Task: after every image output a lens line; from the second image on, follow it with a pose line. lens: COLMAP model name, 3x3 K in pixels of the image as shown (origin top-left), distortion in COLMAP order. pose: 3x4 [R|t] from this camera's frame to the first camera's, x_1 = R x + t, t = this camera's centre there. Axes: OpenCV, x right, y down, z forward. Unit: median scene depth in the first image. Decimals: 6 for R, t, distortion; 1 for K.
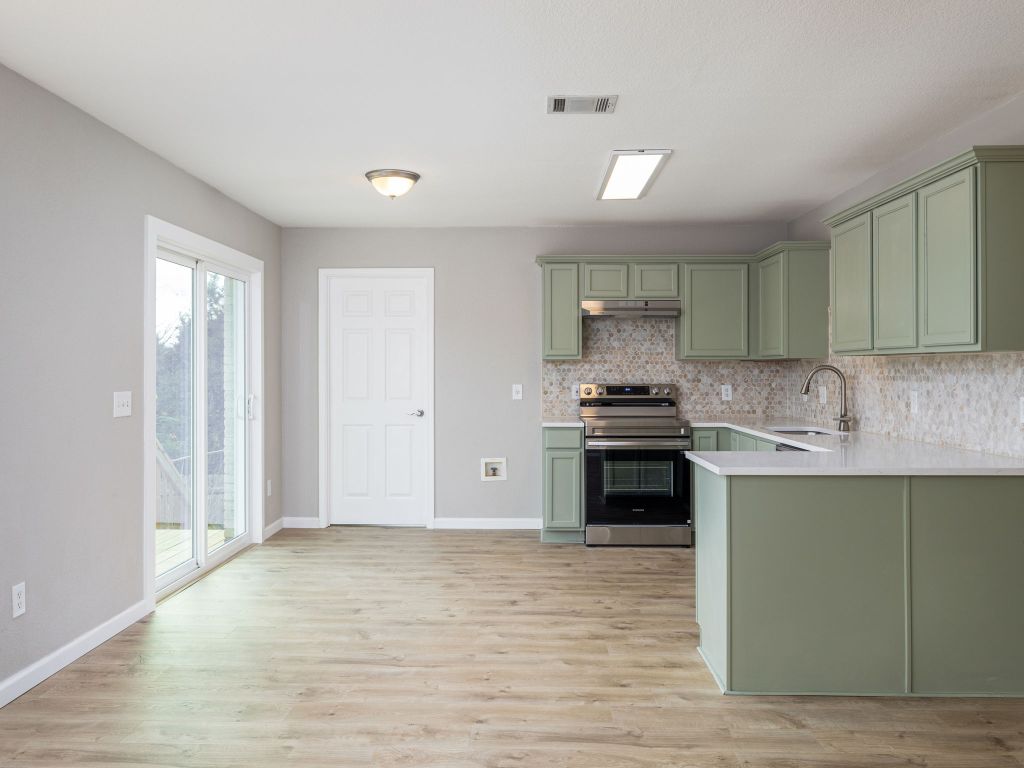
lens RADIAL K [[857.3, 0, 492.1], [0, 857.3, 366.5], [0, 0, 1]] dist [-0.007328, -0.006513]
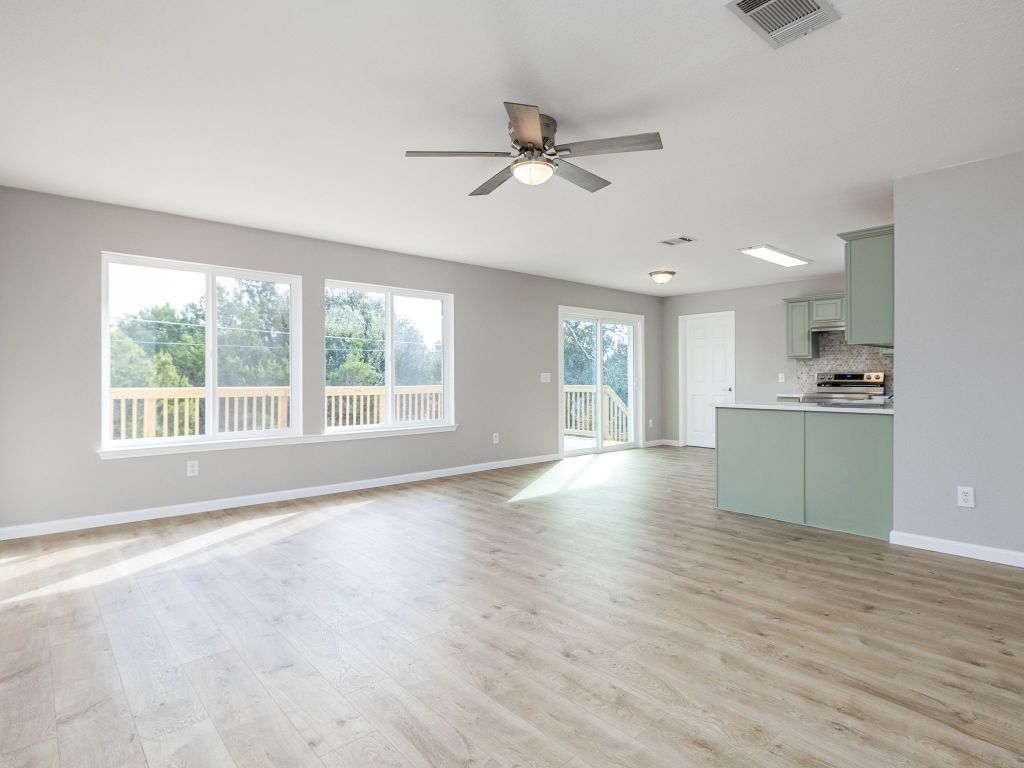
lens RADIAL K [[546.5, 0, 507.5], [0, 546.5, 382.1], [0, 0, 1]] dist [-0.011457, -0.000700]
pose [[0.685266, 0.006907, -0.728260, 0.498511], [0.004442, 0.999897, 0.013663, 0.022688], [0.728280, -0.012597, 0.685164, -0.176617]]
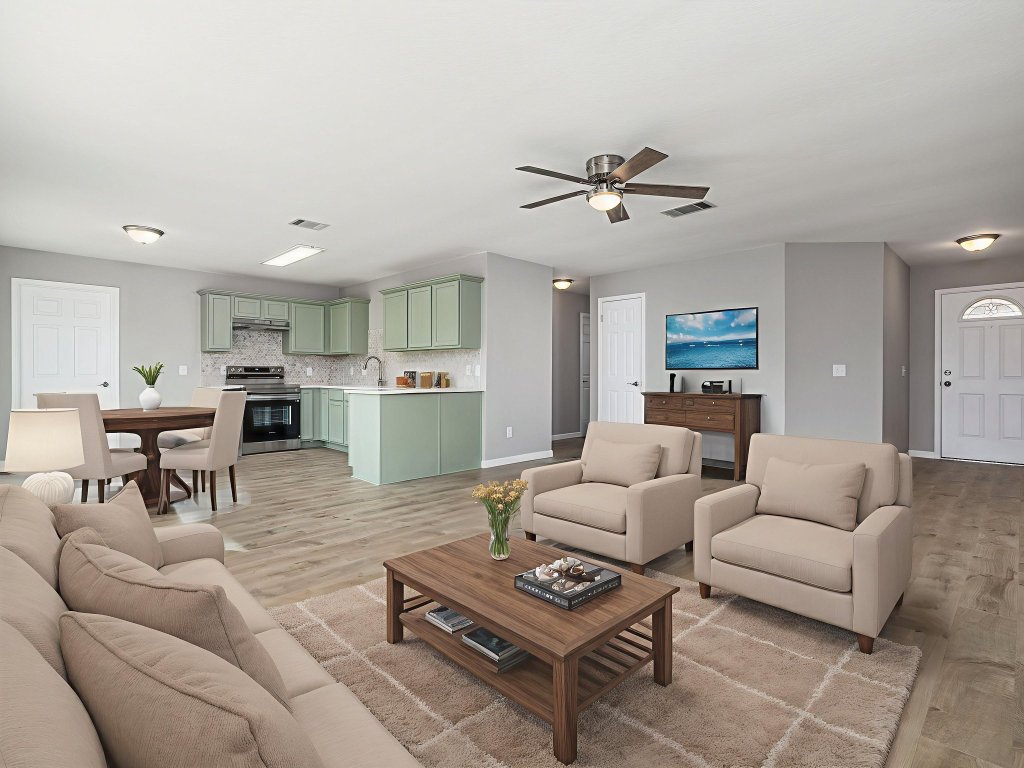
lens RADIAL K [[515.0, 0, 516.3], [0, 515.0, 377.9], [0, 0, 1]] dist [-0.003874, 0.000218]
pose [[0.678798, -0.000905, 0.734325, -0.286048], [-0.006639, 0.999951, 0.007369, 0.036115], [-0.734295, -0.009877, 0.678758, -0.144845]]
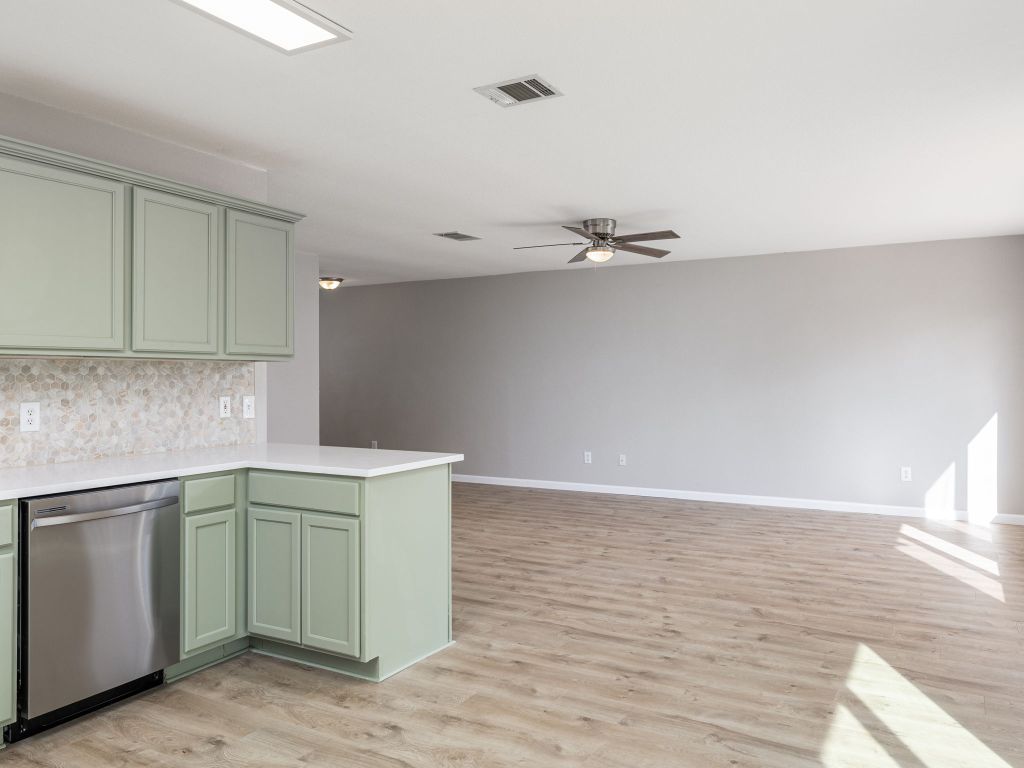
lens RADIAL K [[776.6, 0, 516.9], [0, 776.6, 377.1], [0, 0, 1]] dist [-0.003709, 0.000109]
pose [[-0.890326, 0.002630, 0.455317, -0.166005], [0.001274, 0.999994, -0.003284, 0.005985], [-0.455323, -0.002344, -0.890323, 1.044109]]
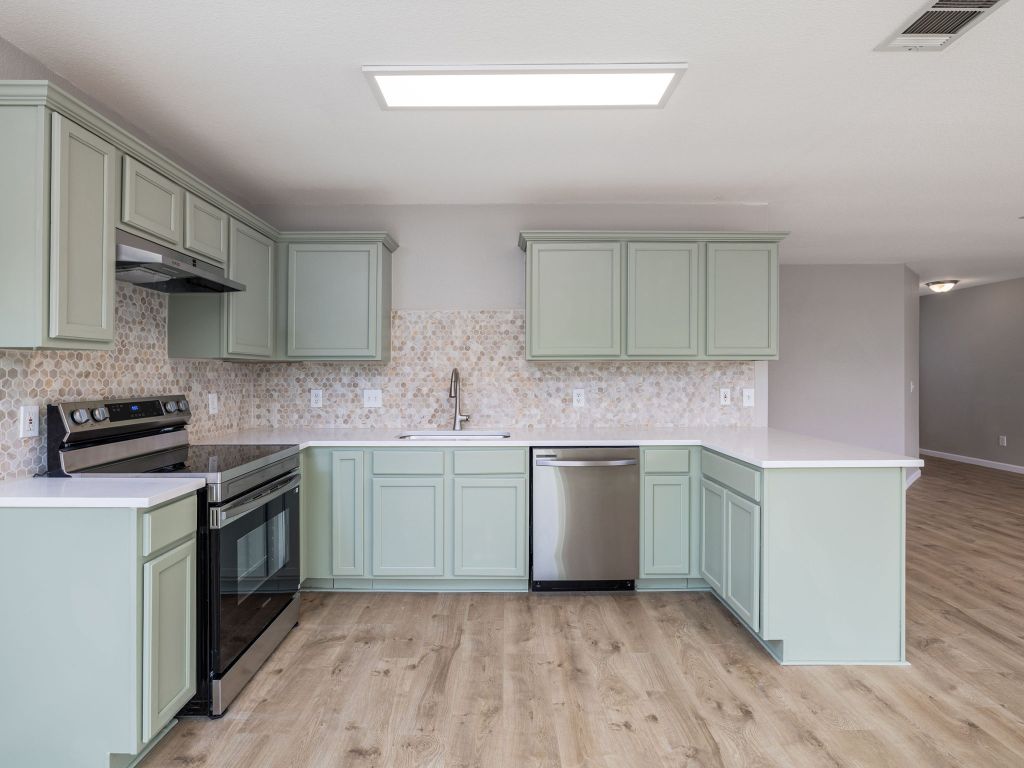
lens RADIAL K [[515.0, 0, 503.8], [0, 515.0, 374.6], [0, 0, 1]] dist [-0.003874, 0.000218]
pose [[-0.040291, -0.001316, 0.999187, -0.198954], [-0.001851, 0.999998, 0.001242, 0.004547], [-0.999186, -0.001800, -0.040293, 0.835091]]
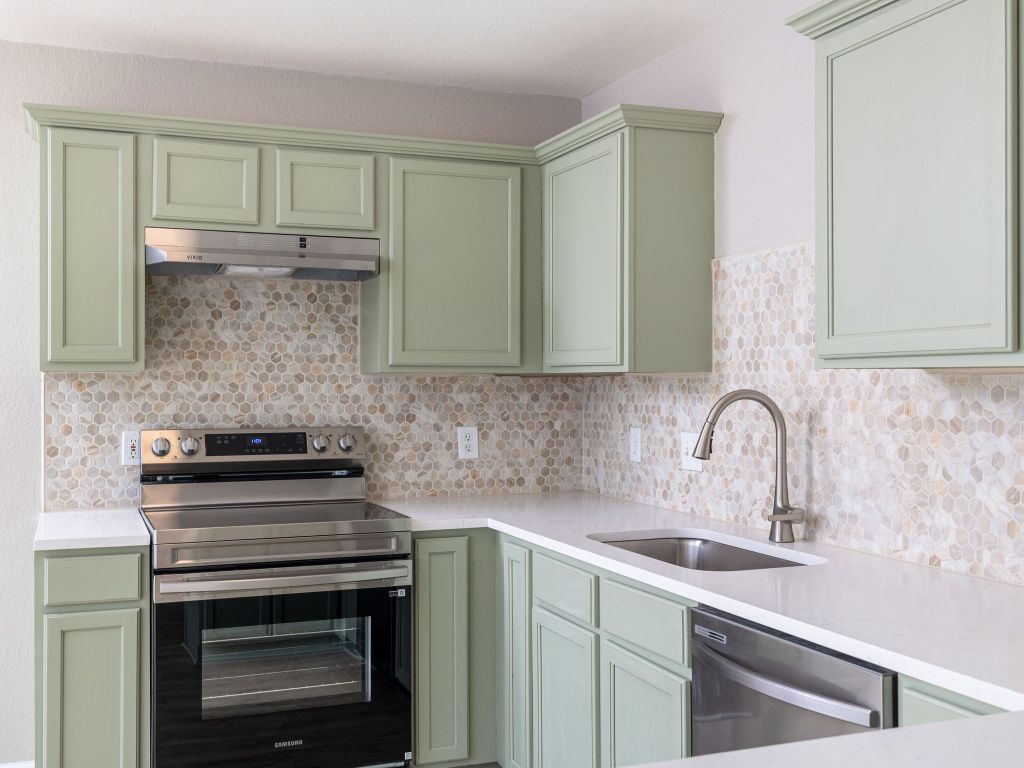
lens RADIAL K [[1104.9, 0, 518.7], [0, 1104.9, 368.9], [0, 0, 1]] dist [-0.029278, 0.000000]
pose [[0.912150, 0.005071, 0.409826, 0.055064], [-0.002671, 0.999976, -0.006429, -0.006860], [-0.409849, 0.004769, 0.912141, 0.473954]]
